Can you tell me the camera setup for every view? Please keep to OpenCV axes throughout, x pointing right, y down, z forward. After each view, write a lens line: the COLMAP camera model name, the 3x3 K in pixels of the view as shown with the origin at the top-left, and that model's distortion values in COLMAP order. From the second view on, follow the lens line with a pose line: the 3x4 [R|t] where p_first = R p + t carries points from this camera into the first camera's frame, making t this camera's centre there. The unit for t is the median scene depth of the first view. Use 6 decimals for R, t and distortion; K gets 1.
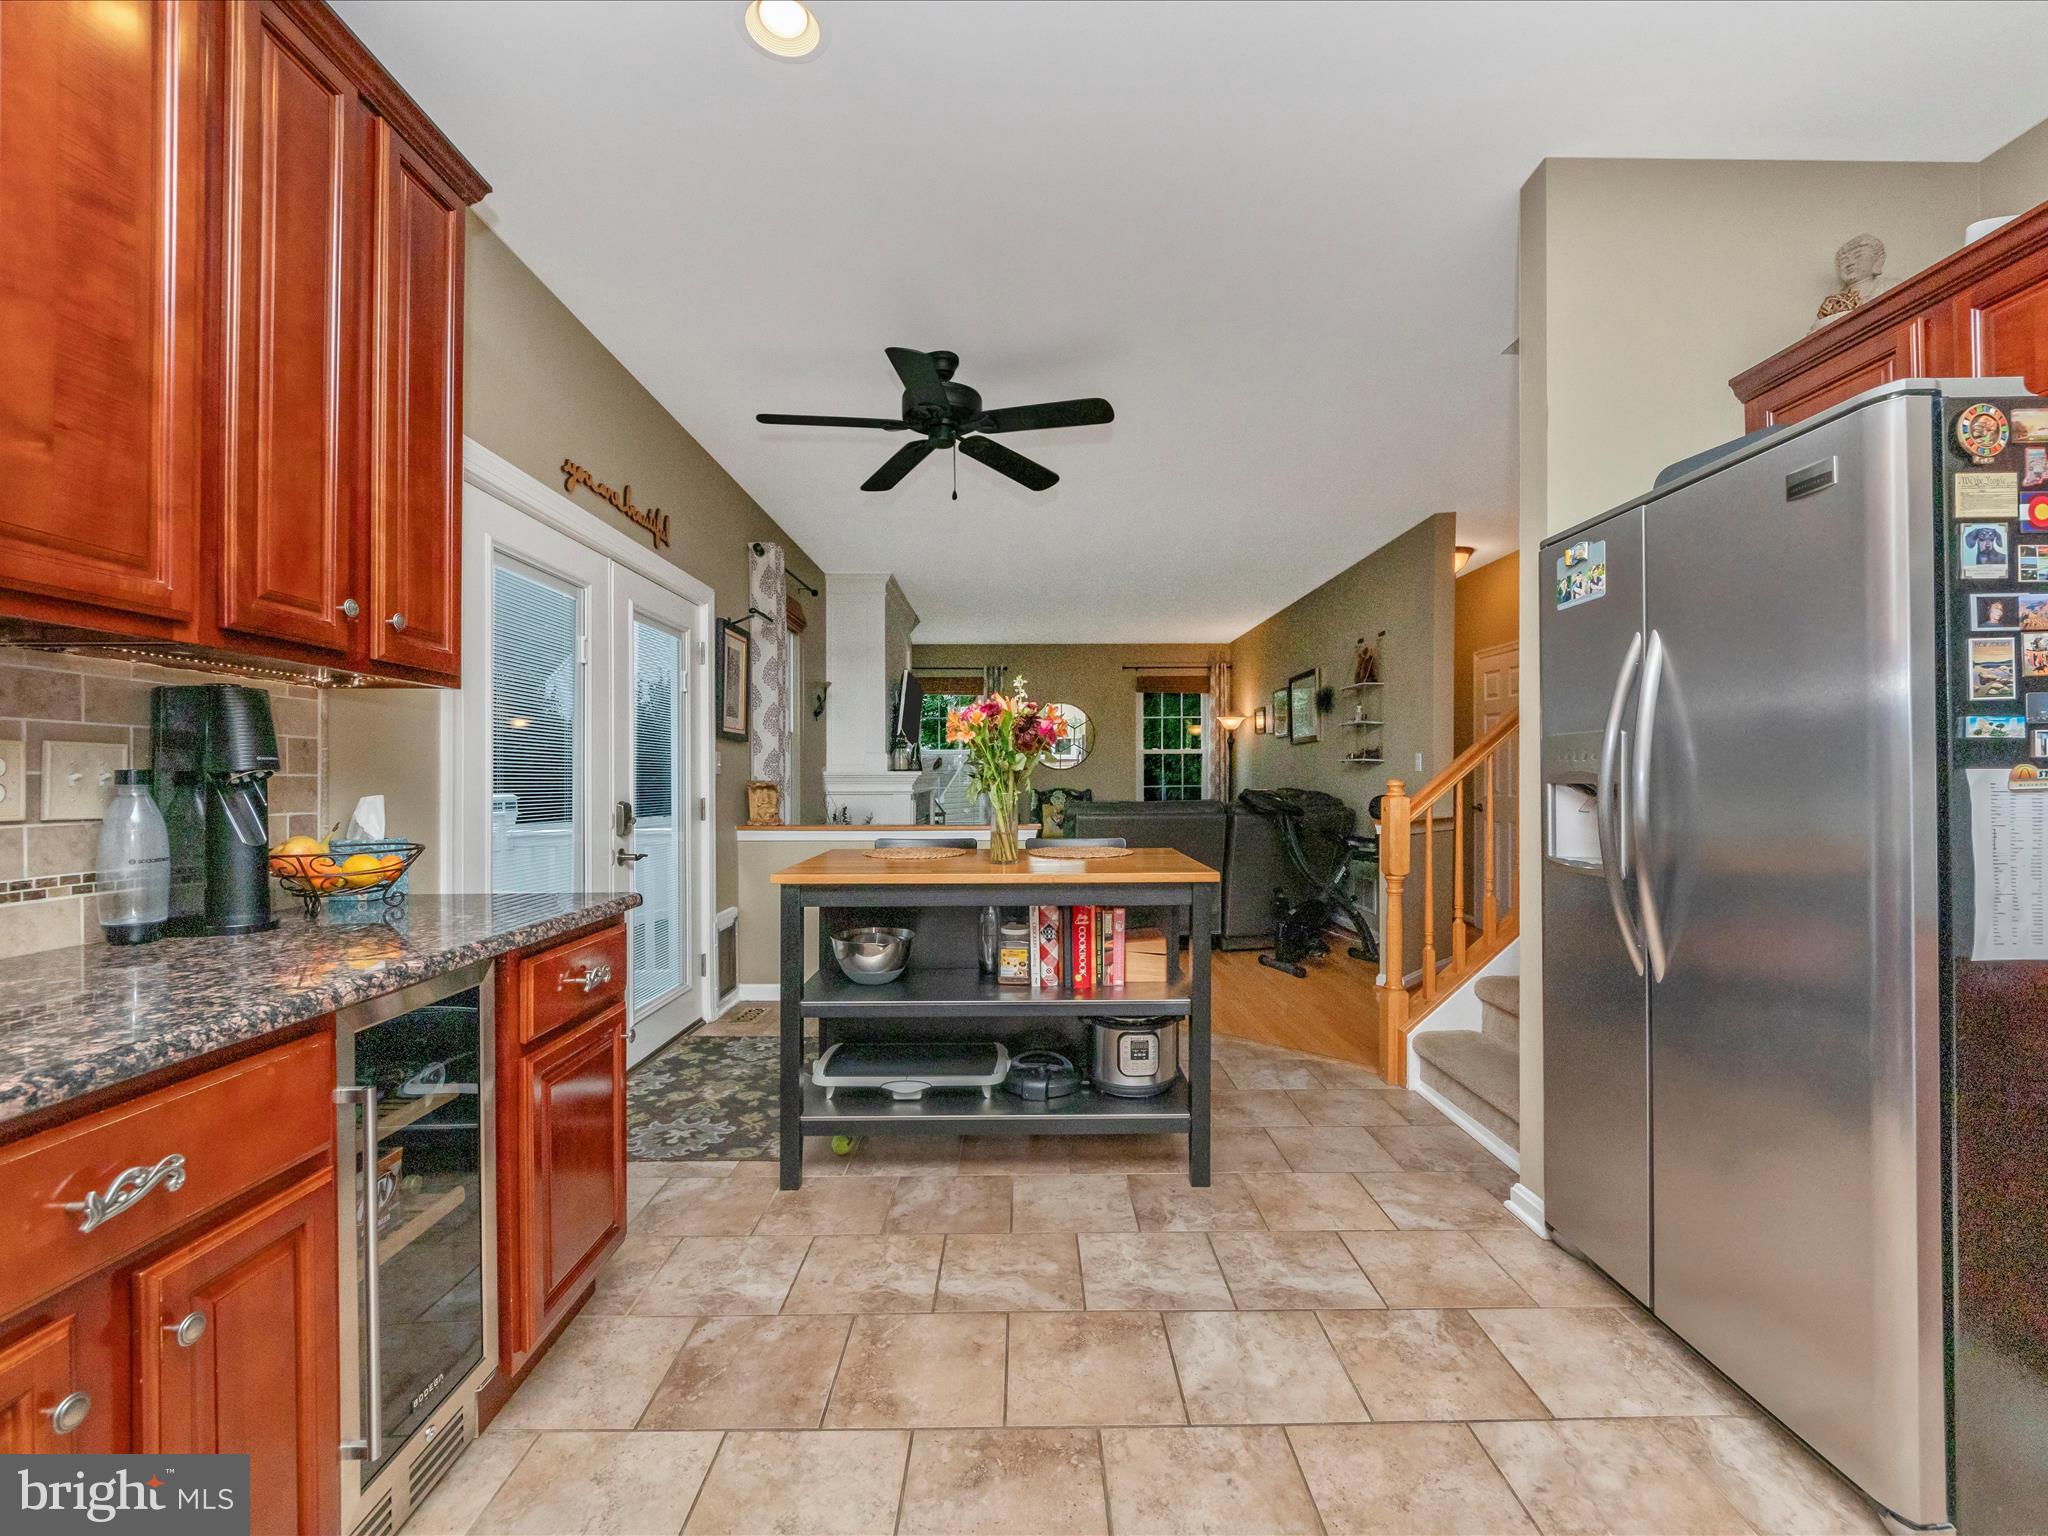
lens RADIAL K [[861.8, 0, 1022.2], [0, 861.8, 788.3], [0, 0, 1]] dist [0.019839, -0.018089]
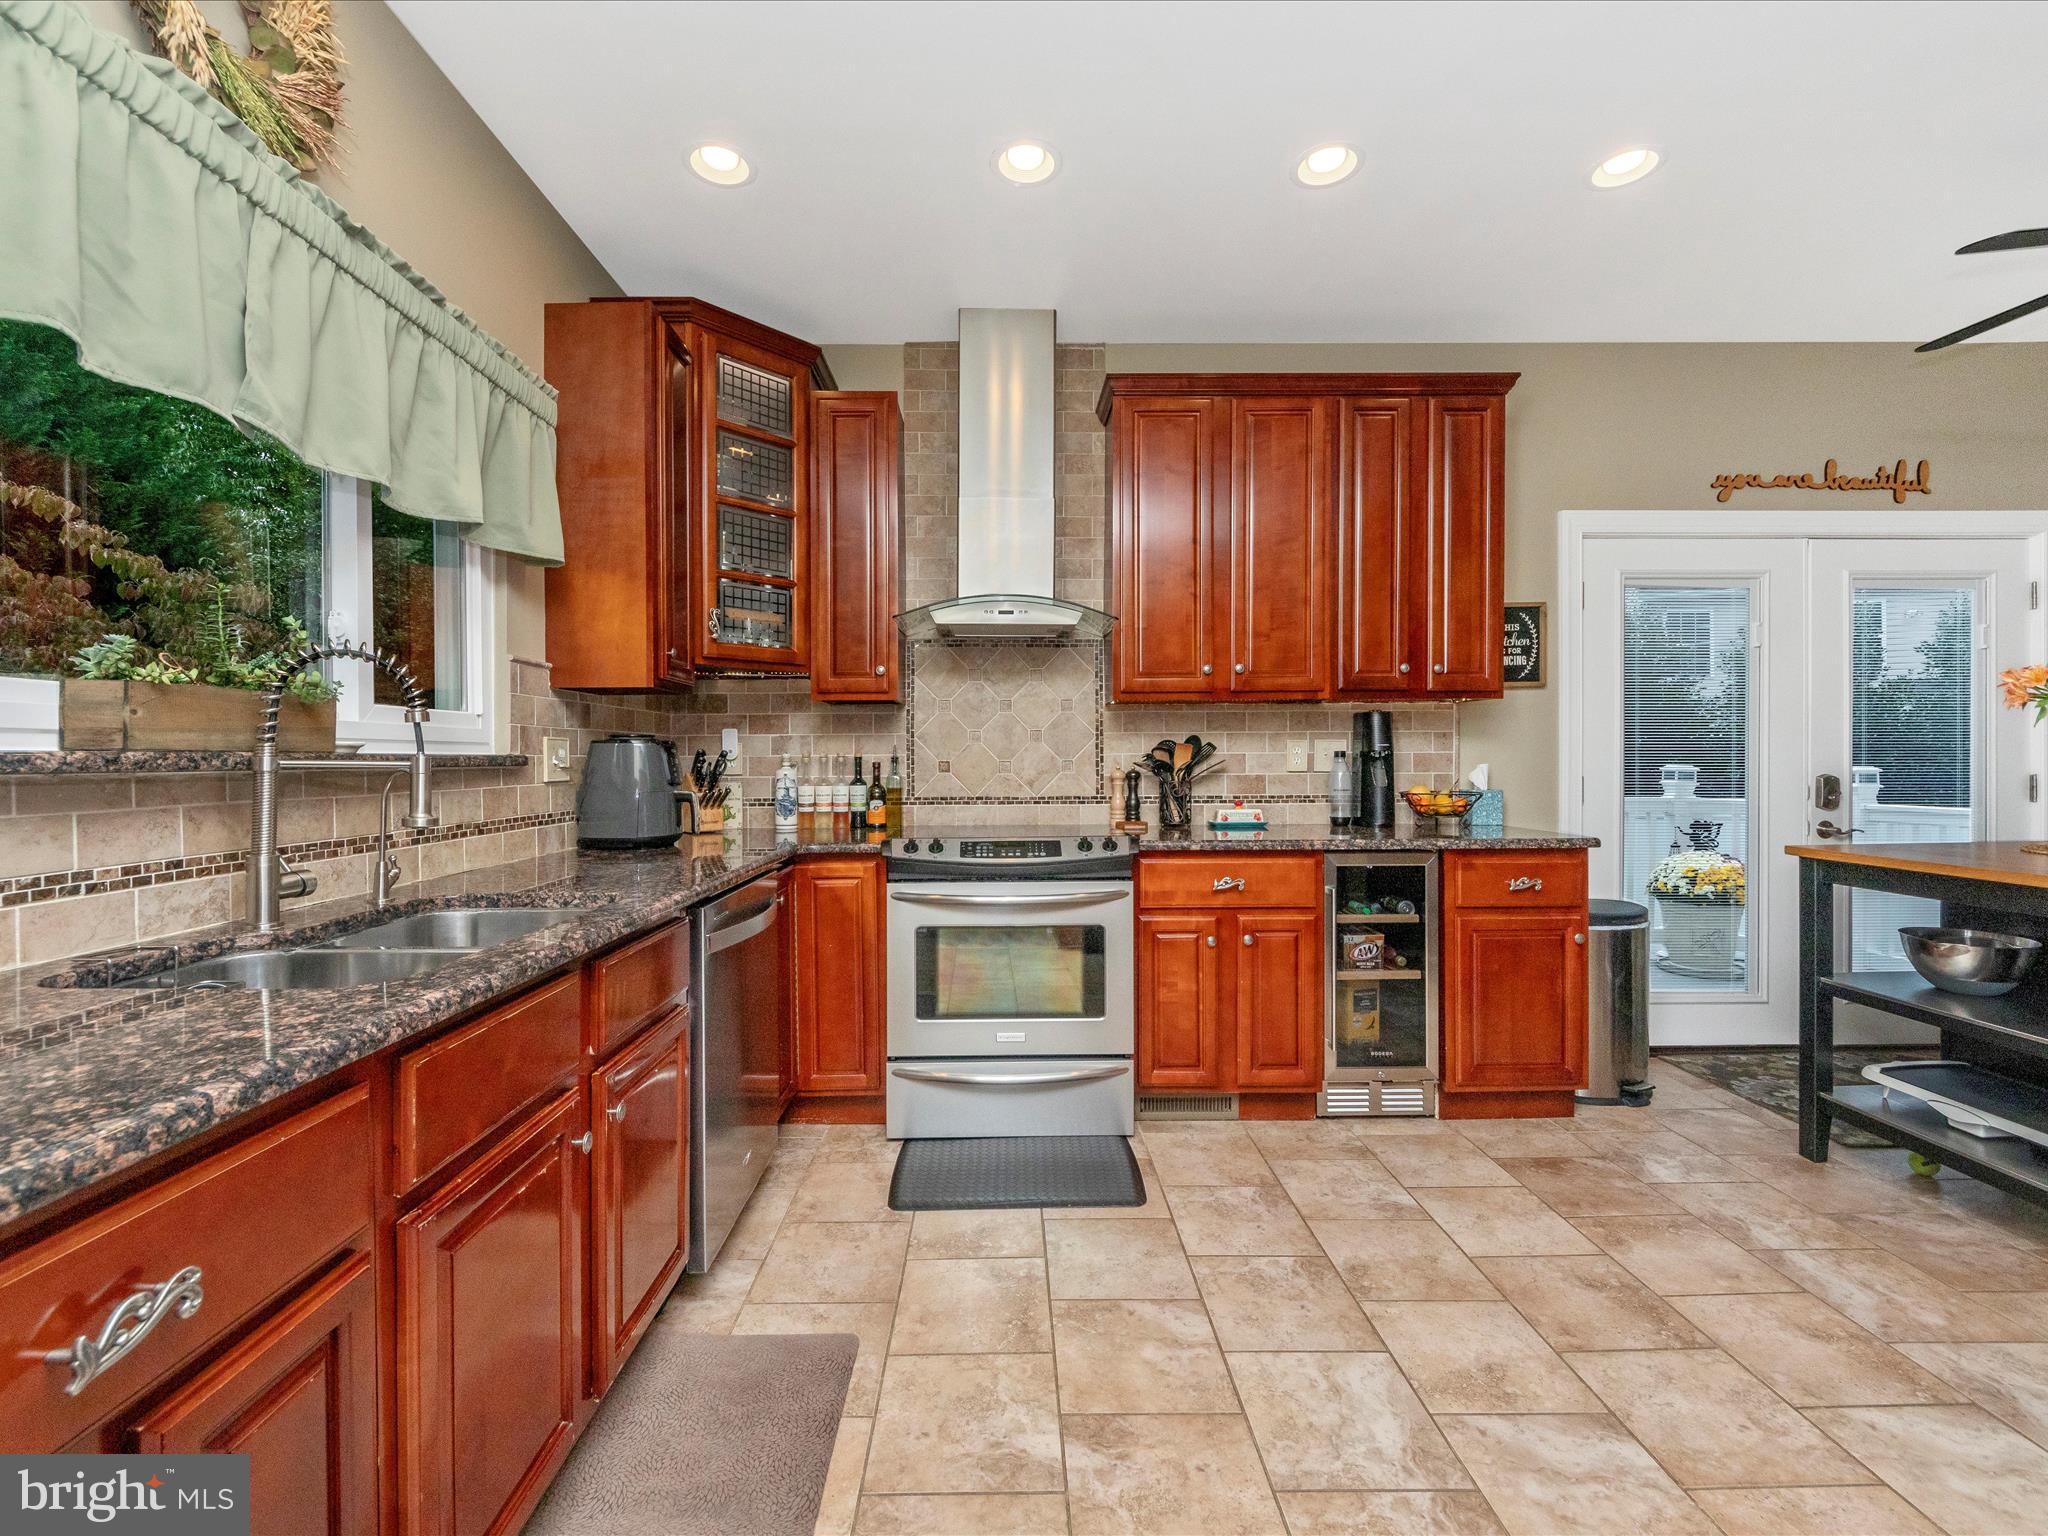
lens RADIAL K [[882.6, 0, 1021.7], [0, 882.6, 765.5], [0, 0, 1]] dist [0.003386, -0.008235]
pose [[0.015824, 0.014056, -0.999776, 1.212692], [-0.005604, 0.999887, 0.013969, -0.009527], [0.999859, 0.005382, 0.015901, 0.097878]]
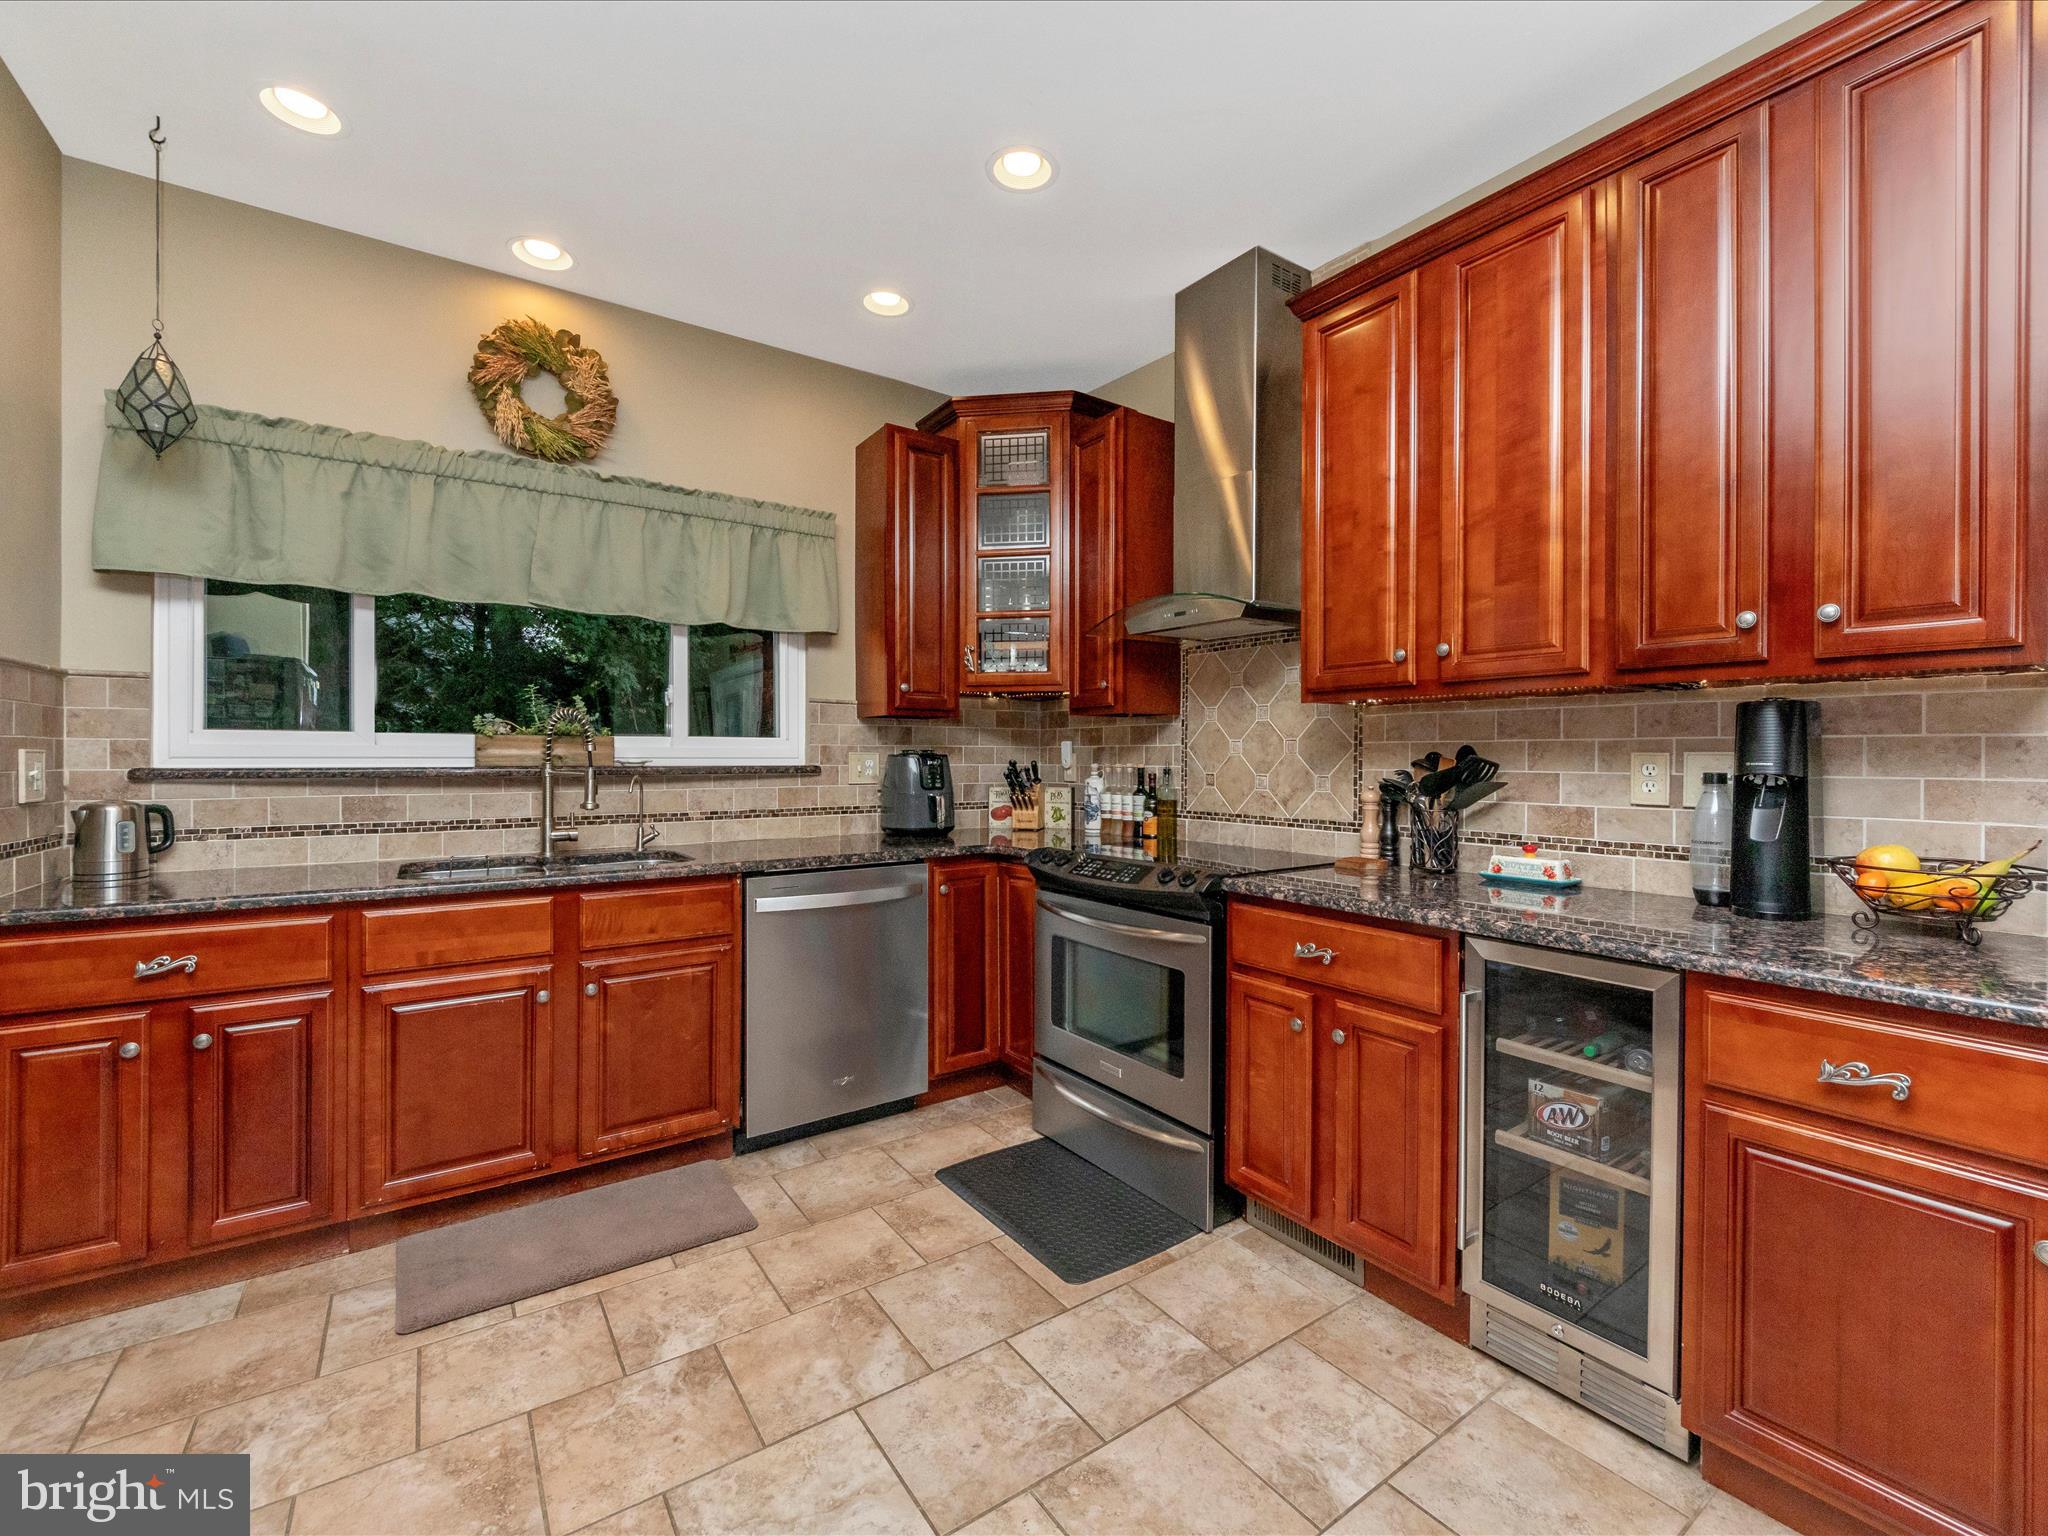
lens RADIAL K [[886.7, 0, 1055.4], [0, 886.7, 759.3], [0, 0, 1]] dist [0.004990, -0.000029]
pose [[-0.815128, 0.006097, -0.579249, 0.519005], [-0.004264, 0.999854, 0.016525, -0.054689], [0.579266, 0.015939, -0.814983, 1.392324]]
